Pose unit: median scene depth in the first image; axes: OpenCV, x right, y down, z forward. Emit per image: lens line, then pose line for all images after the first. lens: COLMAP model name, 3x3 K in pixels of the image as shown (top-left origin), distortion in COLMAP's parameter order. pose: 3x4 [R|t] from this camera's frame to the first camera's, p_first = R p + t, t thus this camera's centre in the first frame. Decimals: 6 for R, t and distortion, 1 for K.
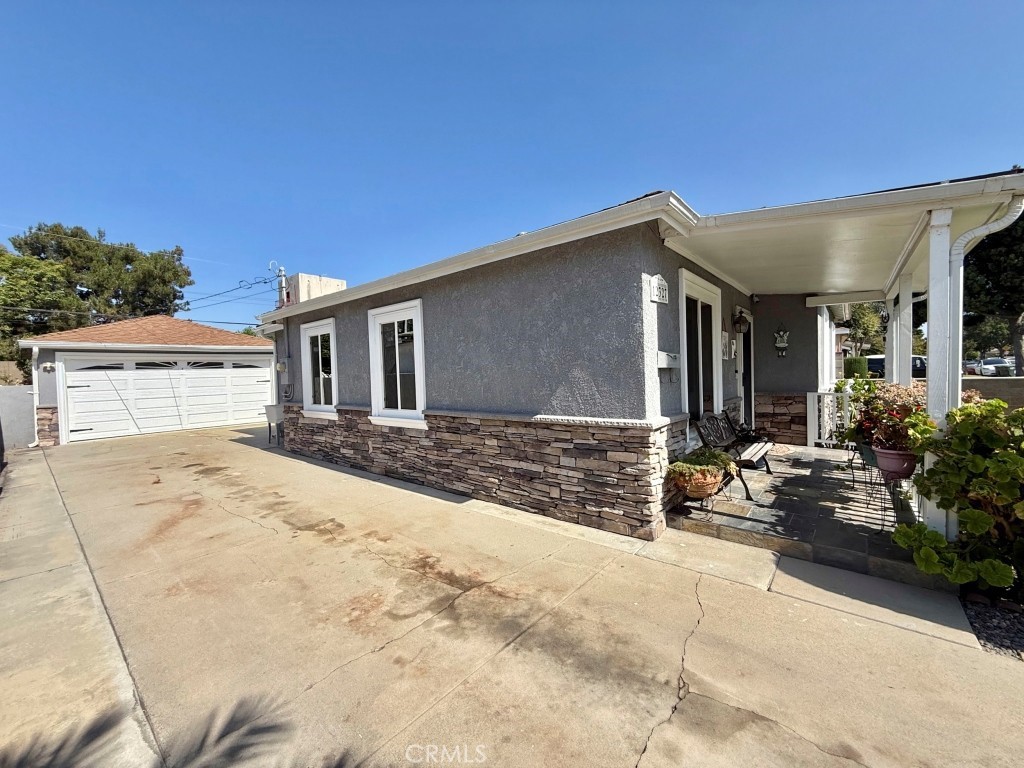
lens RADIAL K [[409.4, 0, 512.9], [0, 409.4, 384.2], [0, 0, 1]] dist [0.000661, 0.000276]
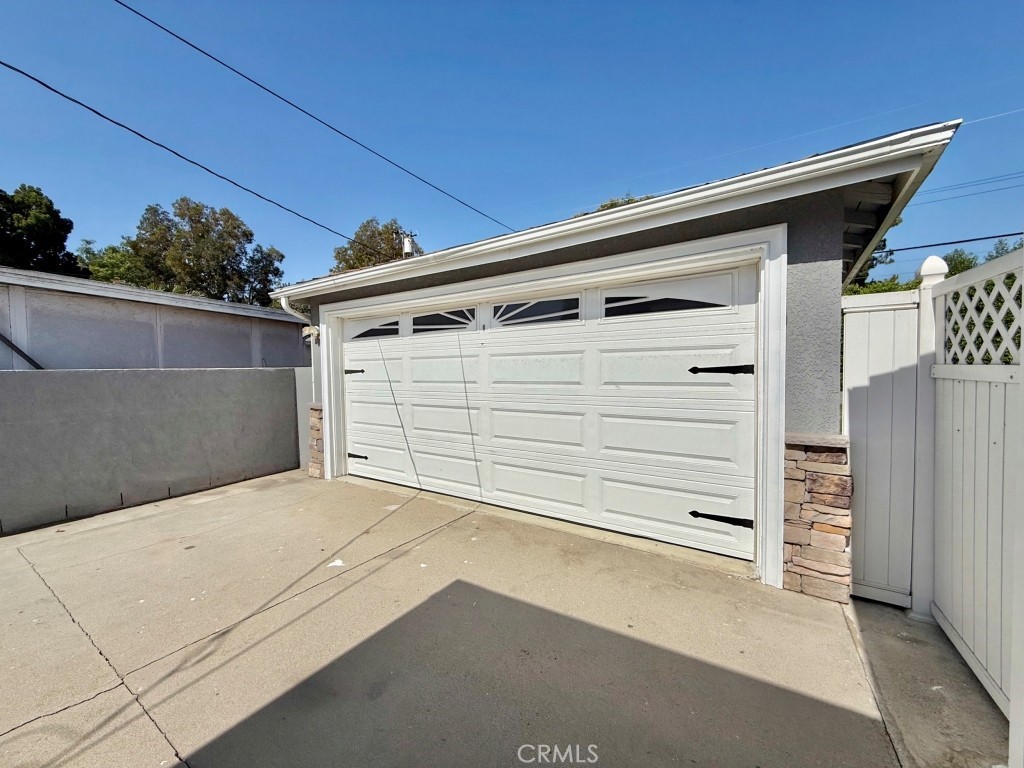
lens RADIAL K [[409.4, 0, 514.4], [0, 409.4, 382.9], [0, 0, 1]] dist [0.000661, 0.000276]
pose [[0.092311, 0.063879, -0.993679, -0.468245], [-0.018952, 0.997872, 0.062387, -0.013314], [0.995550, 0.013073, 0.093326, 1.008811]]
